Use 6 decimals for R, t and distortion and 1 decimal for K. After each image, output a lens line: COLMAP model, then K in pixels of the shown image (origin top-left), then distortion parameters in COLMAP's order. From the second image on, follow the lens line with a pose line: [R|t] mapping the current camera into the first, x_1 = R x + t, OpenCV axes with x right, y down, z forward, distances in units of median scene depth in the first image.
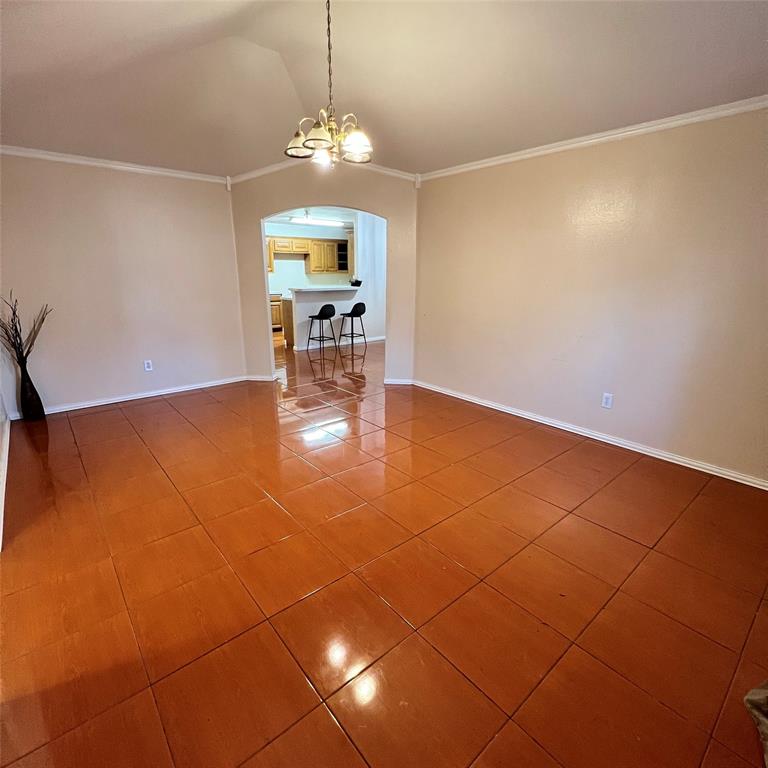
lens RADIAL K [[411.4, 0, 384.6], [0, 411.4, 375.3], [0, 0, 1]] dist [-0.004028, -0.001228]
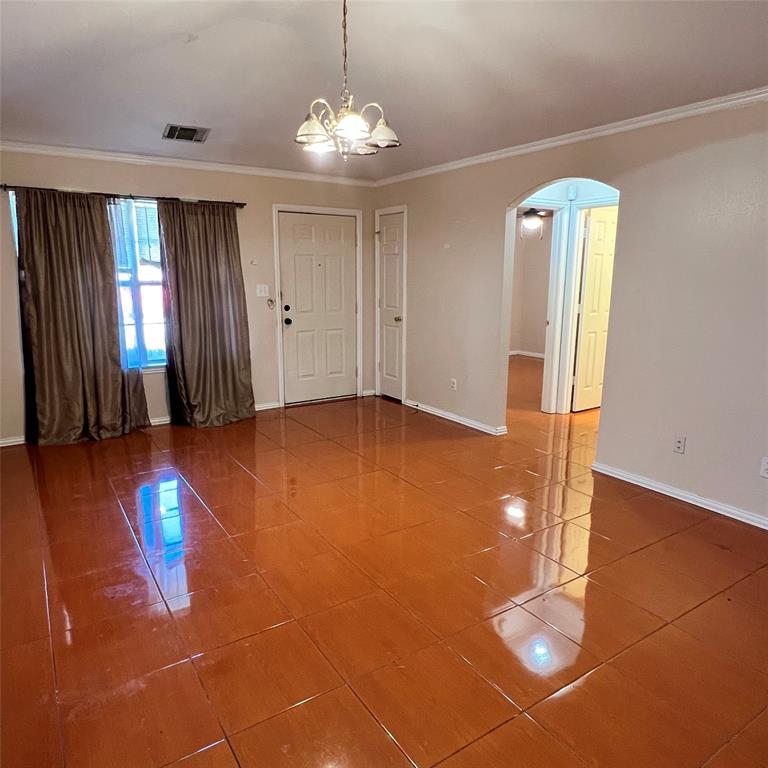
lens RADIAL K [[568.4, 0, 384.0], [0, 568.4, 384.0], [0, 0, 1]] dist [0.004101, 0.006285]
pose [[0.991171, 0.035734, -0.127681, 0.166999], [-0.043613, 0.997277, -0.059461, 0.049619], [0.125208, 0.064504, 0.990031, -0.186916]]
